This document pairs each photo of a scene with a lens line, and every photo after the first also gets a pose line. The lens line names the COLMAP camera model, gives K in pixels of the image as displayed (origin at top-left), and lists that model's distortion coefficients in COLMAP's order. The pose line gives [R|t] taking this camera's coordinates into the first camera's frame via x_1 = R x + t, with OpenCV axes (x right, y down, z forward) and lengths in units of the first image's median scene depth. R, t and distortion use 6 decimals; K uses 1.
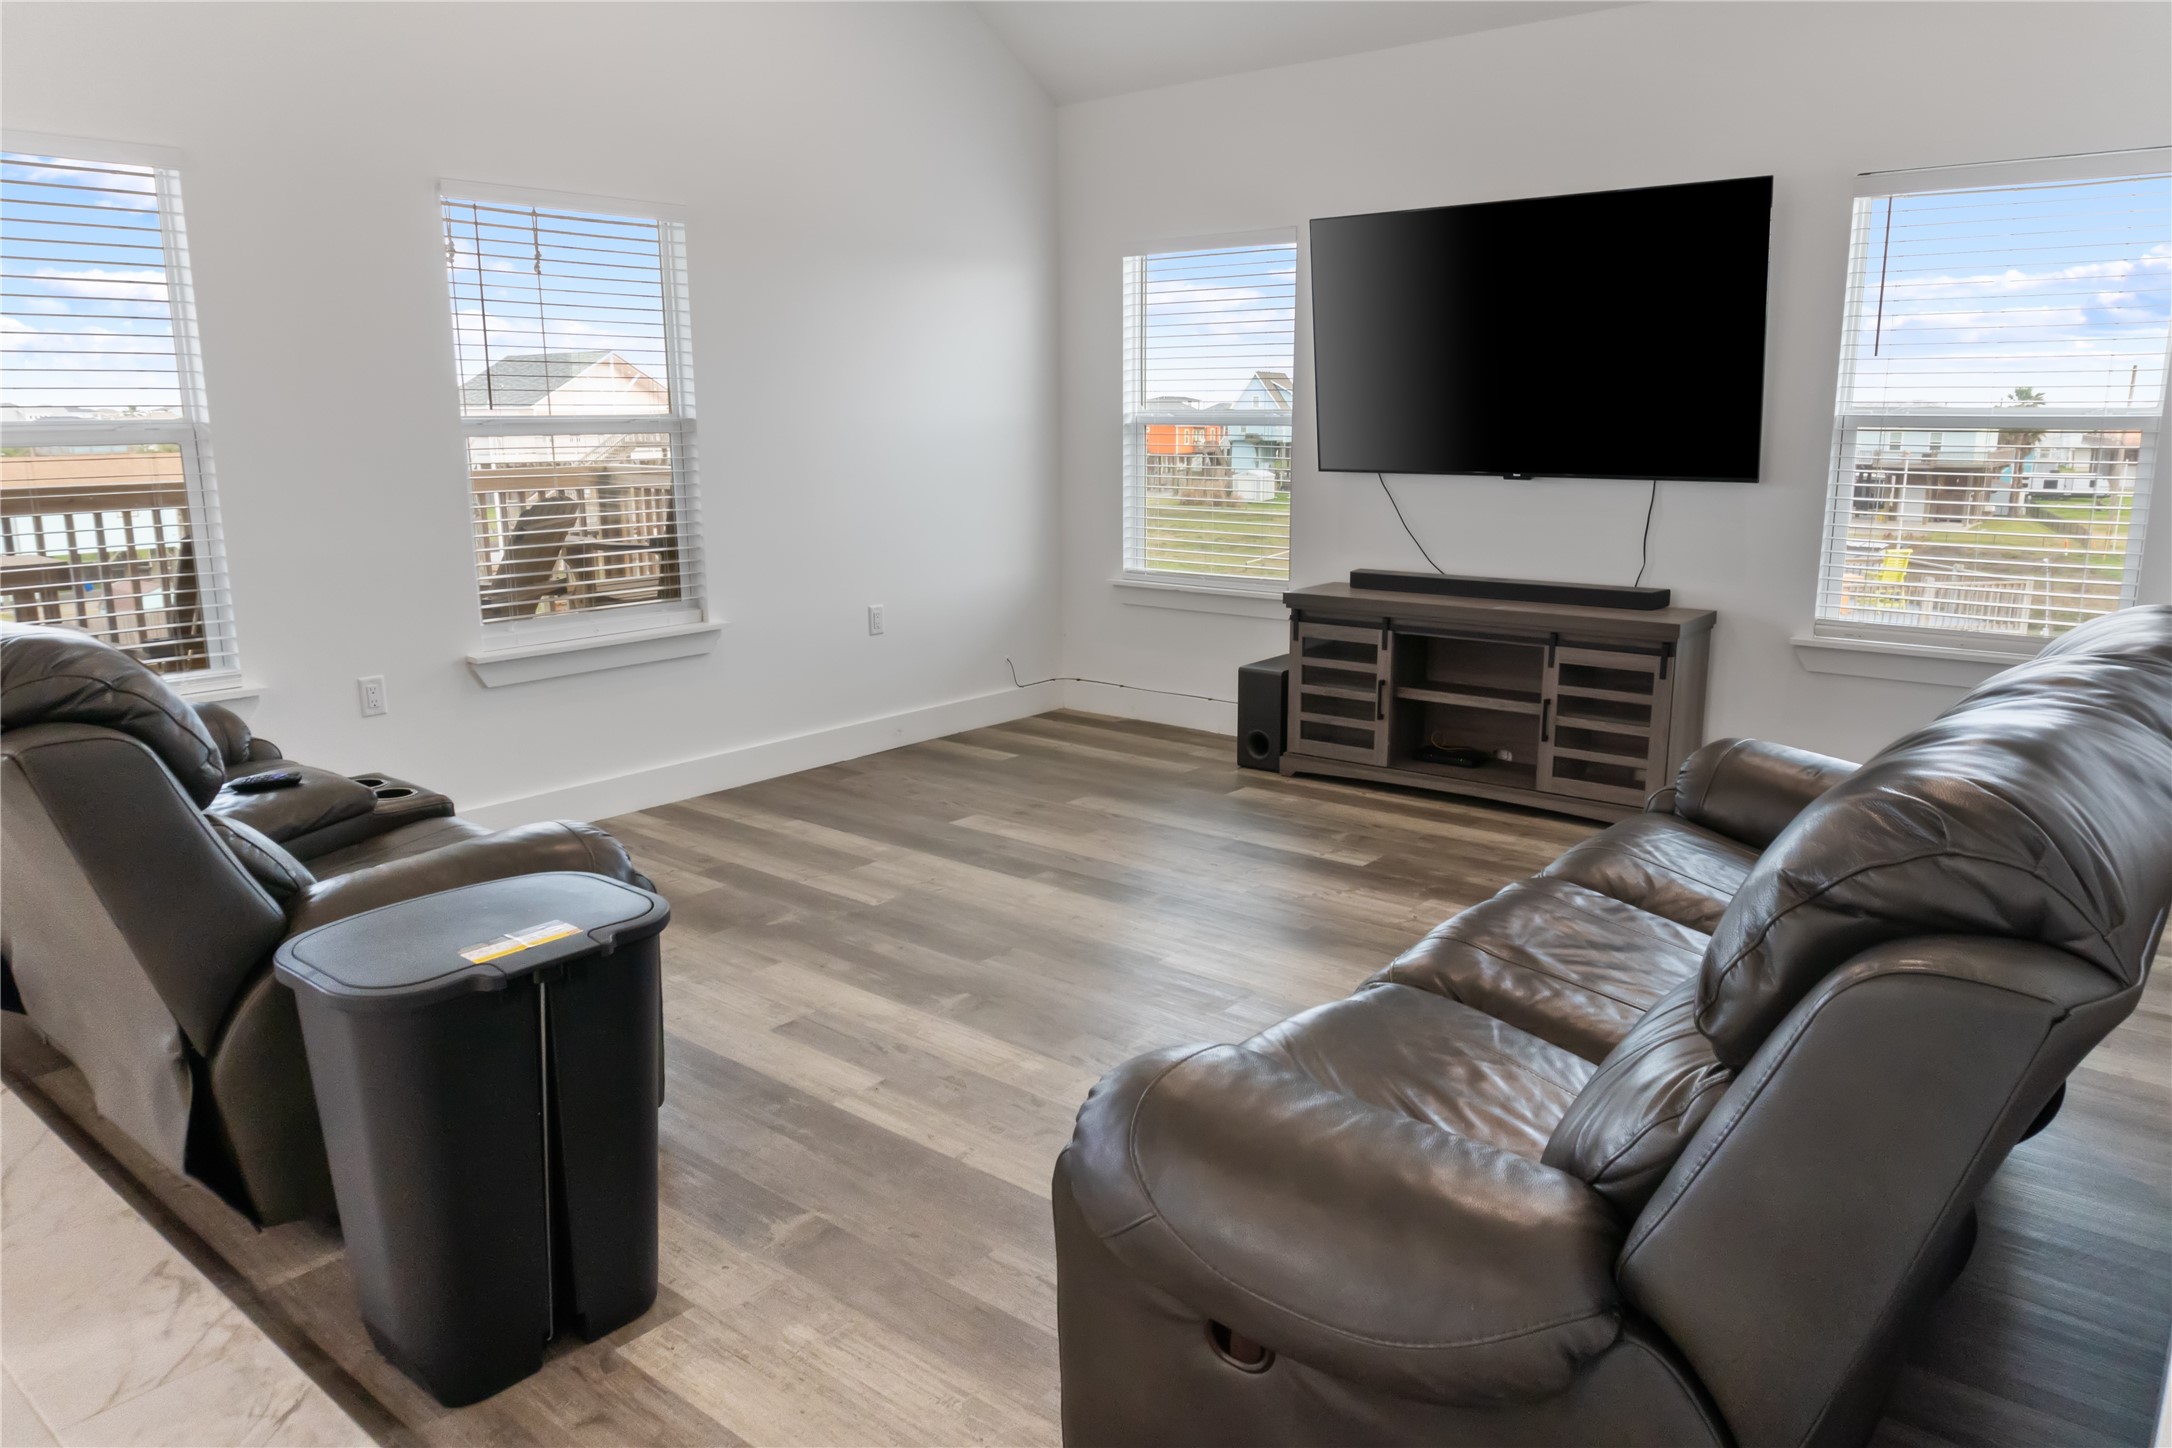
lens RADIAL K [[1528.3, 0, 1078.4], [0, 1528.3, 726.1], [0, 0, 1]] dist [-0.012568, -0.008062]
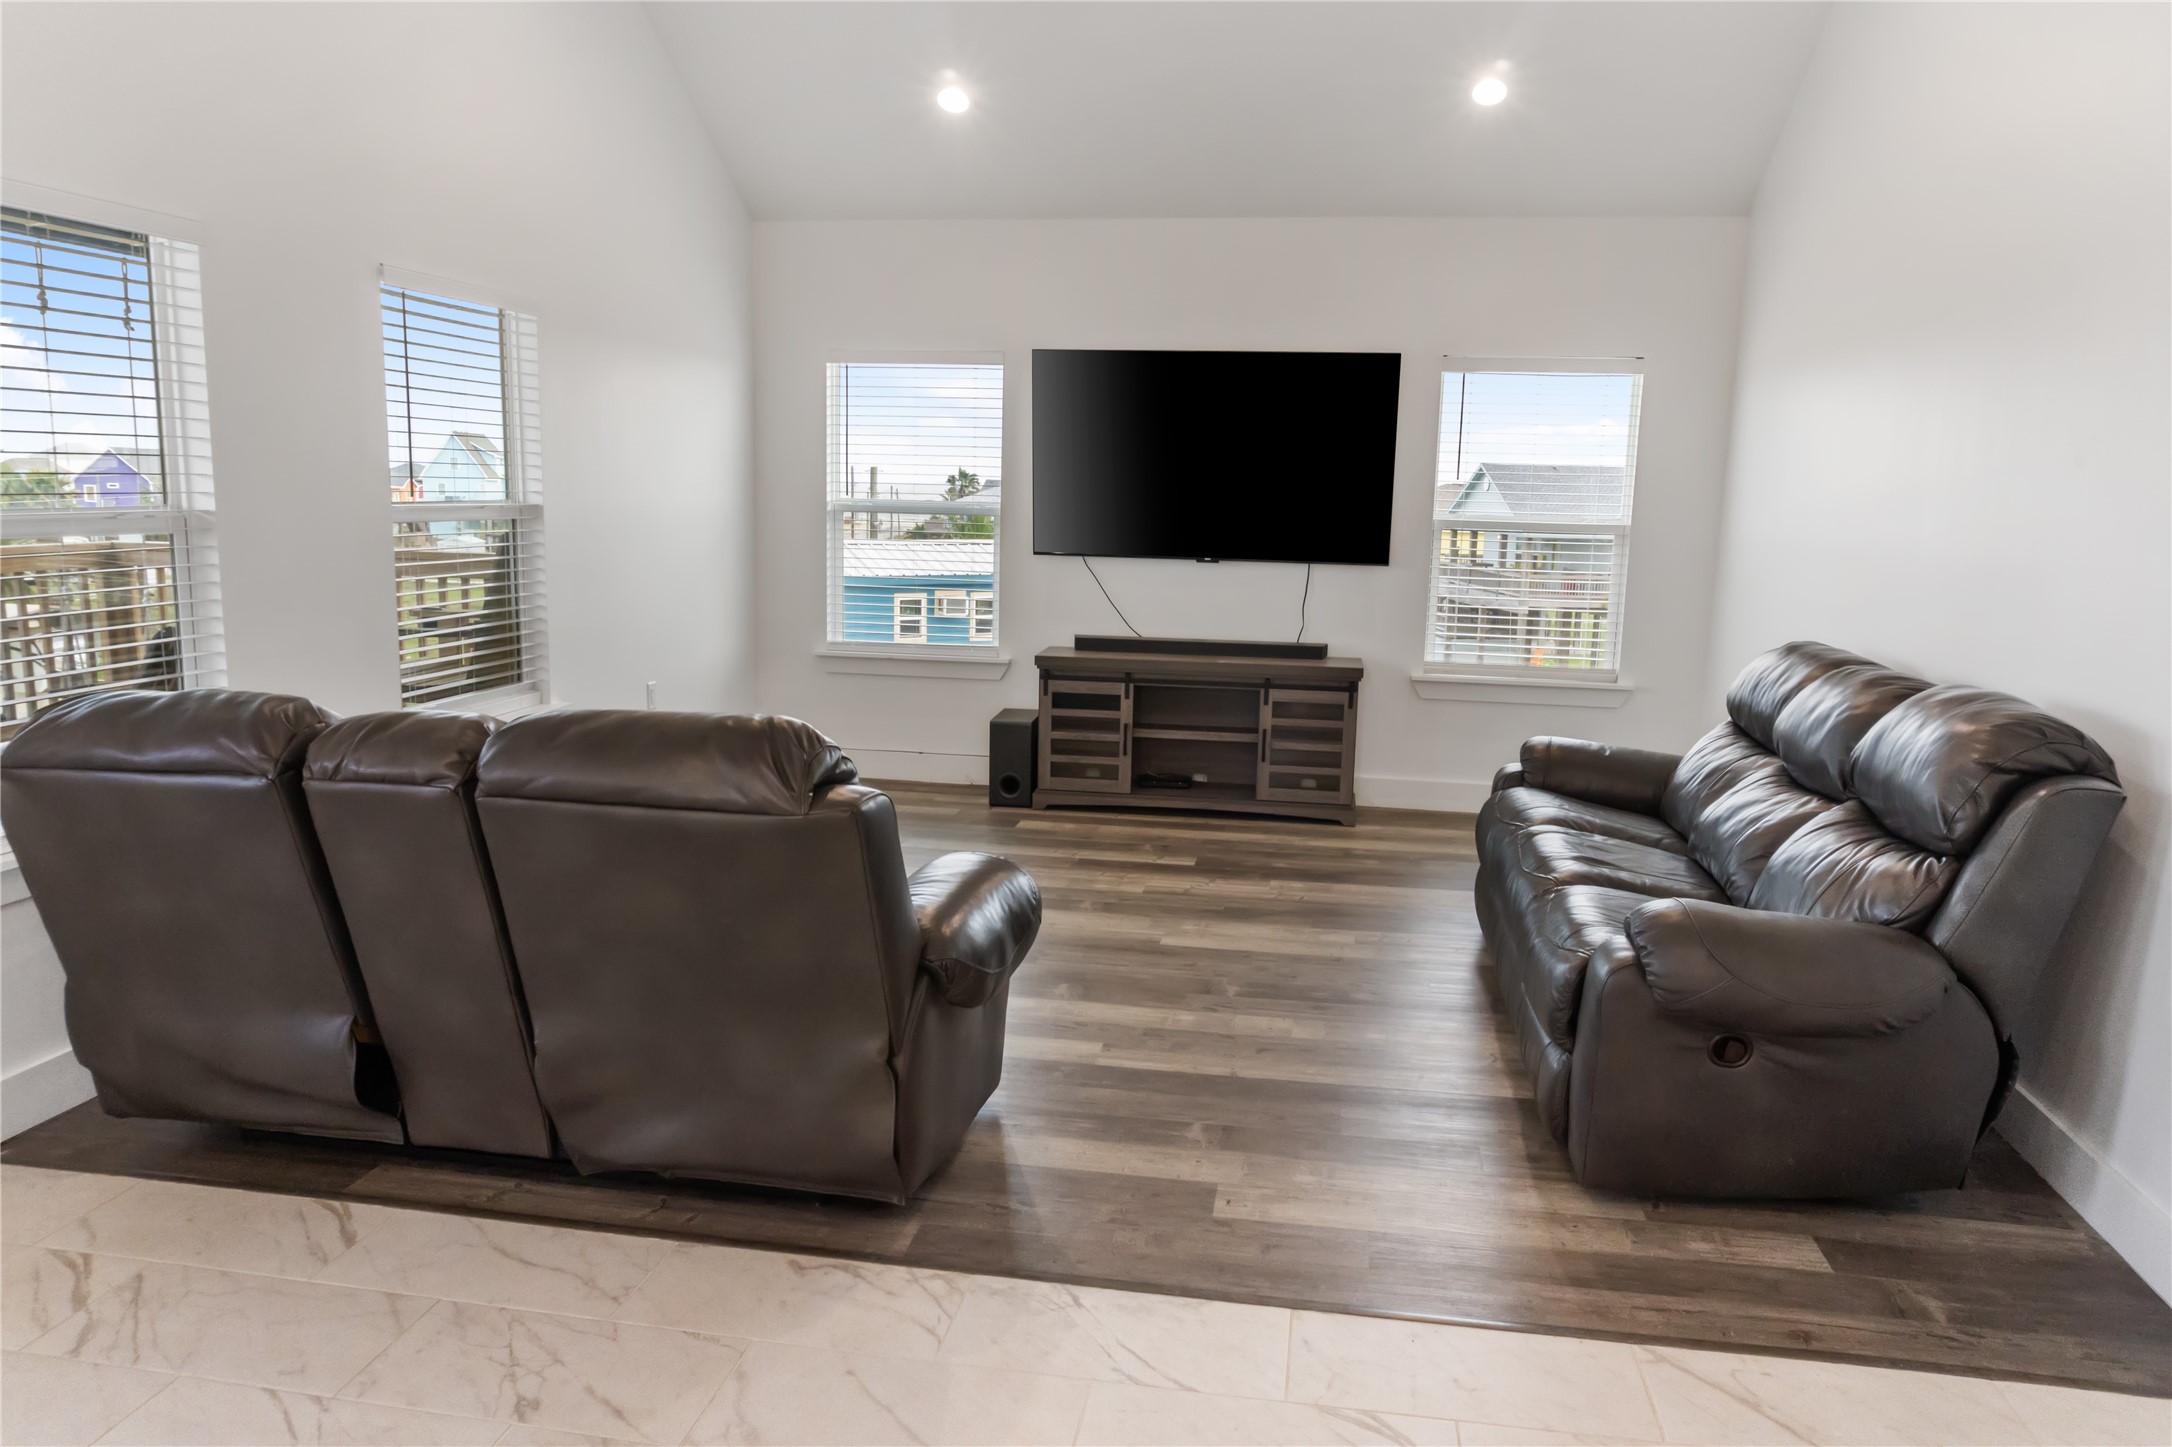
lens RADIAL K [[1528.3, 0, 1148.7], [0, 1528.3, 711.4], [0, 0, 1]] dist [-0.012568, -0.008062]
pose [[0.850451, -0.052628, 0.523416, -0.444946], [0.079283, 0.996441, -0.028631, -0.002981], [-0.520046, 0.065847, 0.851596, -0.068313]]
